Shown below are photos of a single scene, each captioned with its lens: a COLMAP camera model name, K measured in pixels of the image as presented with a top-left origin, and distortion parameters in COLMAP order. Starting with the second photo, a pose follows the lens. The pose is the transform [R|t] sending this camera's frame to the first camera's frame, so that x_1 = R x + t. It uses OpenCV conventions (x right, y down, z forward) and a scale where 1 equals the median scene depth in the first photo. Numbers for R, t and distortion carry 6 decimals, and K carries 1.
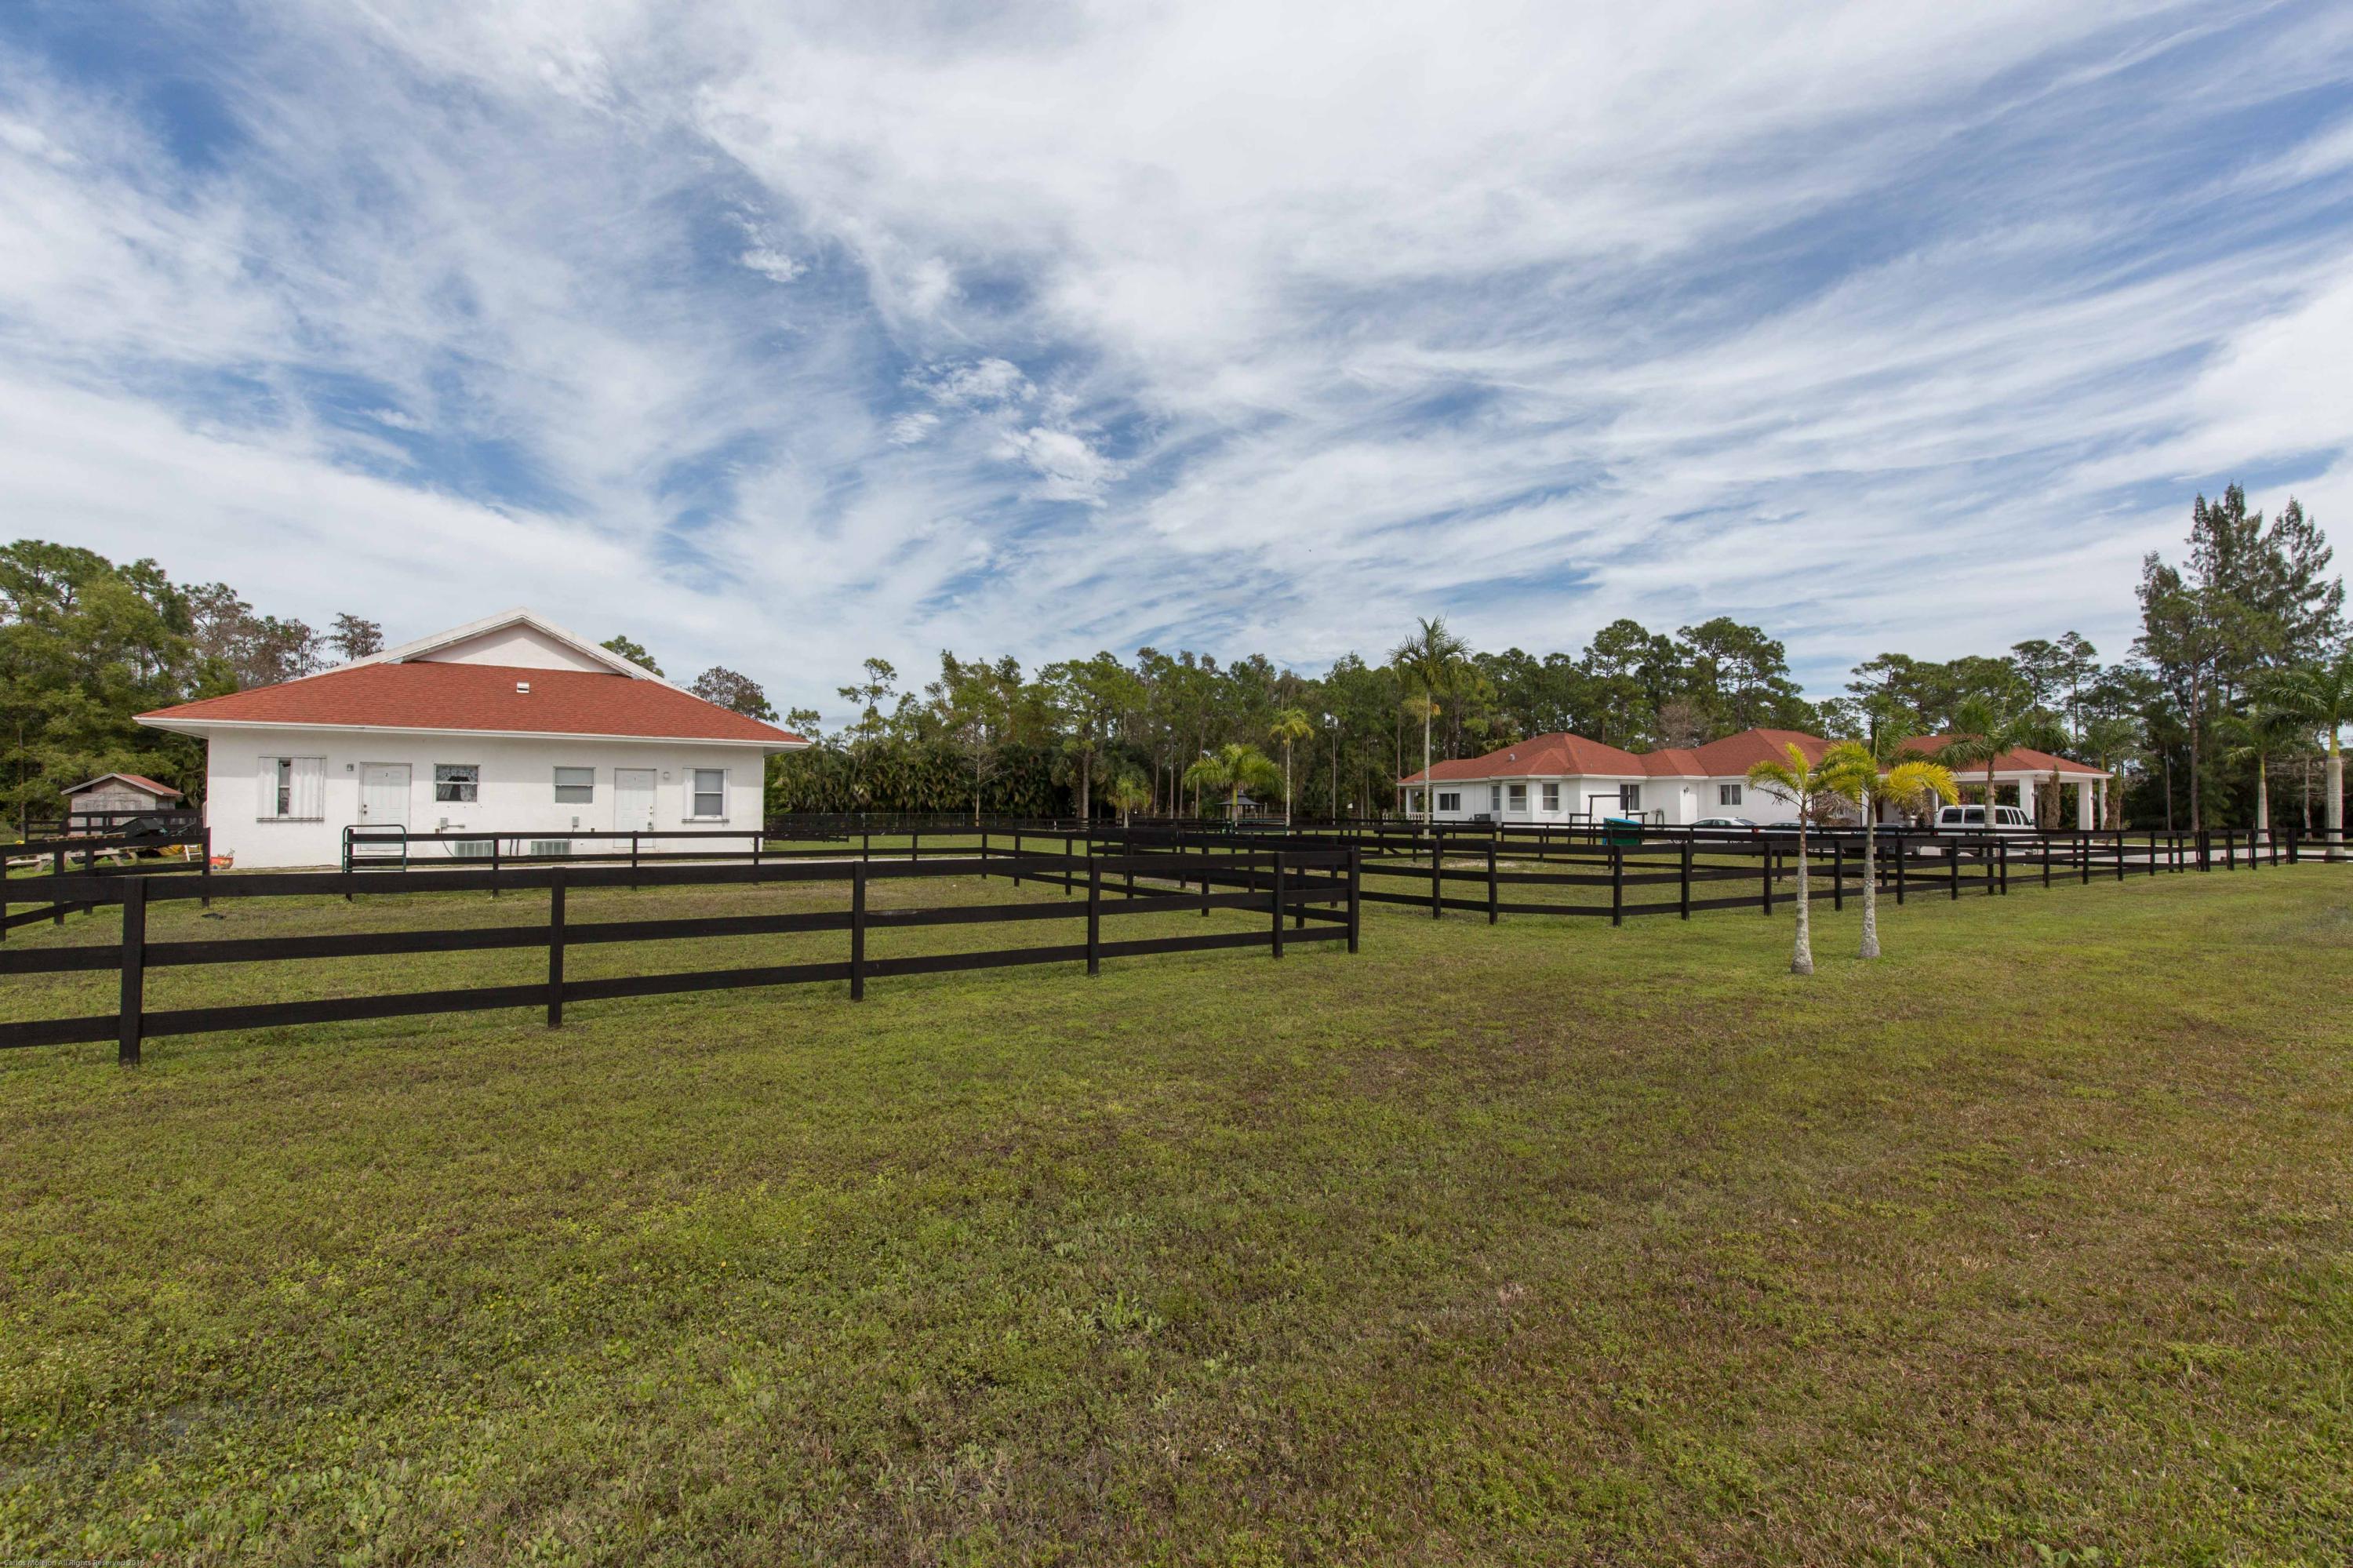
lens RADIAL K [[1062.6, 0, 1176.5], [0, 1062.6, 784.0], [0, 0, 1]] dist [0.000108, -0.000348]
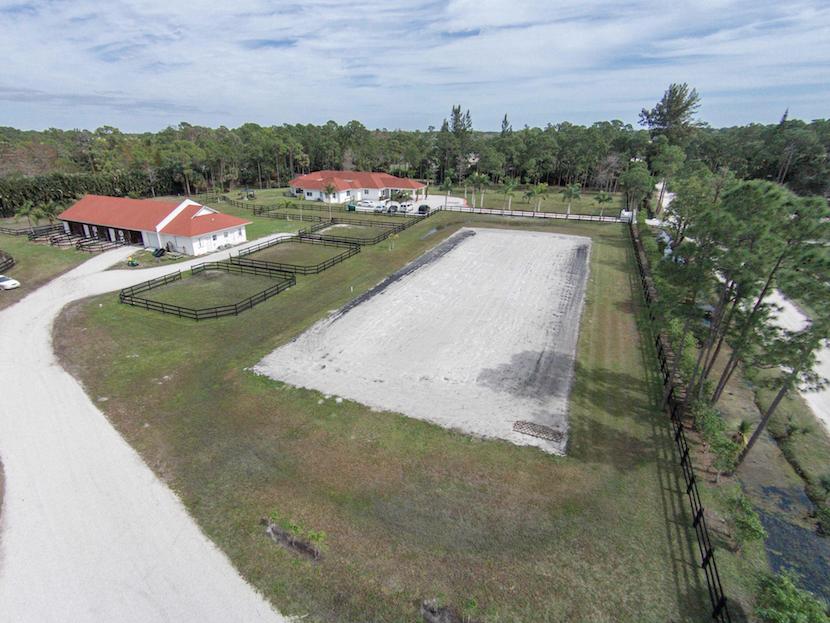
lens RADIAL K [[410.4, 0, 415.0], [0, 410.4, 311.5], [0, 0, 1]] dist [-0.000514, -0.000051]
pose [[0.799974, -0.207776, 0.562912, -0.487163], [-0.046284, 0.913971, 0.403131, -0.267310], [-0.598247, -0.348549, 0.721536, -0.697448]]
